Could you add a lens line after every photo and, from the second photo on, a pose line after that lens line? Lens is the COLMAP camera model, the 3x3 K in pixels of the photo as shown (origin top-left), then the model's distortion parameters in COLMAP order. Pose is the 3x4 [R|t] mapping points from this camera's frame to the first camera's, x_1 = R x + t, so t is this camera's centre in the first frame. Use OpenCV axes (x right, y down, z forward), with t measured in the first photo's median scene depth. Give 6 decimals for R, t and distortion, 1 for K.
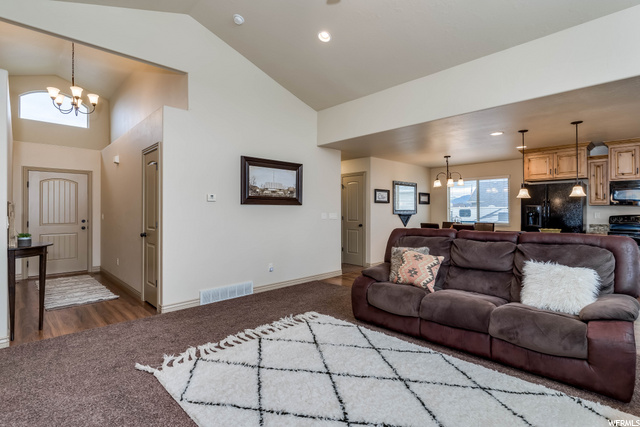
lens RADIAL K [[307.9, 0, 321.6], [0, 307.9, 209.9], [0, 0, 1]] dist [0.003949, -0.000646]
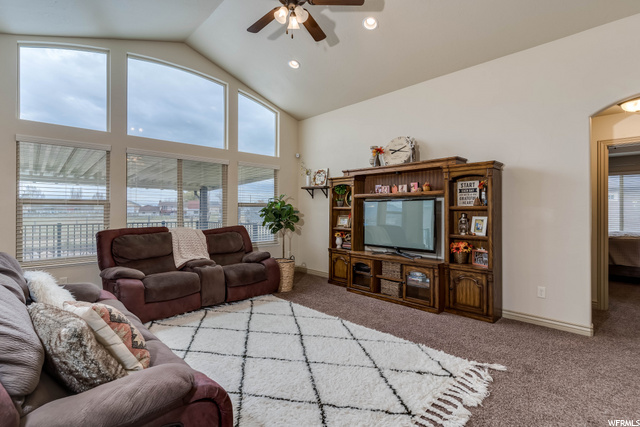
lens RADIAL K [[307.9, 0, 319.1], [0, 307.9, 209.7], [0, 0, 1]] dist [0.003949, -0.000646]
pose [[-0.999956, -0.000829, 0.009335, -0.010936], [-0.000914, 0.999958, -0.009103, 0.005974], [-0.009327, -0.009111, -0.999915, 0.906683]]
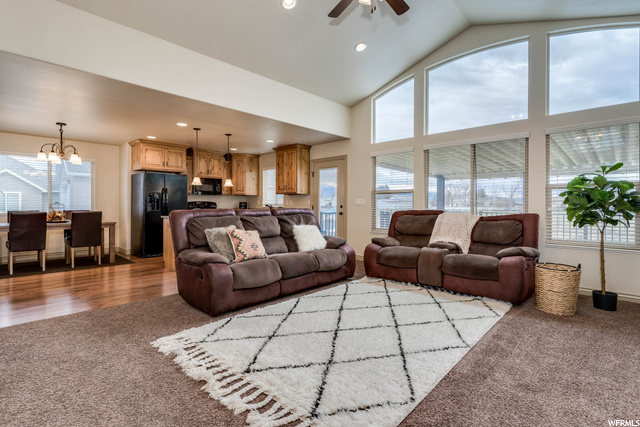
lens RADIAL K [[307.9, 0, 318.8], [0, 307.9, 207.2], [0, 0, 1]] dist [0.003949, -0.000646]
pose [[-0.026289, -0.004461, 0.999644, -0.480448], [-0.009127, 0.999949, 0.004223, 0.033475], [-0.999613, -0.009013, -0.026328, 0.481041]]
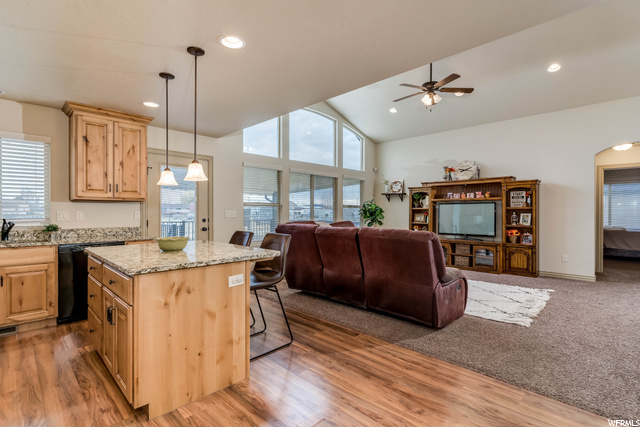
lens RADIAL K [[307.9, 0, 317.7], [0, 307.9, 212.6], [0, 0, 1]] dist [0.003949, -0.000646]
pose [[-0.999971, -0.000372, -0.007651, 0.392002], [-0.000346, 0.999994, -0.003457, 0.014672], [0.007652, -0.003454, -0.999965, 1.316840]]
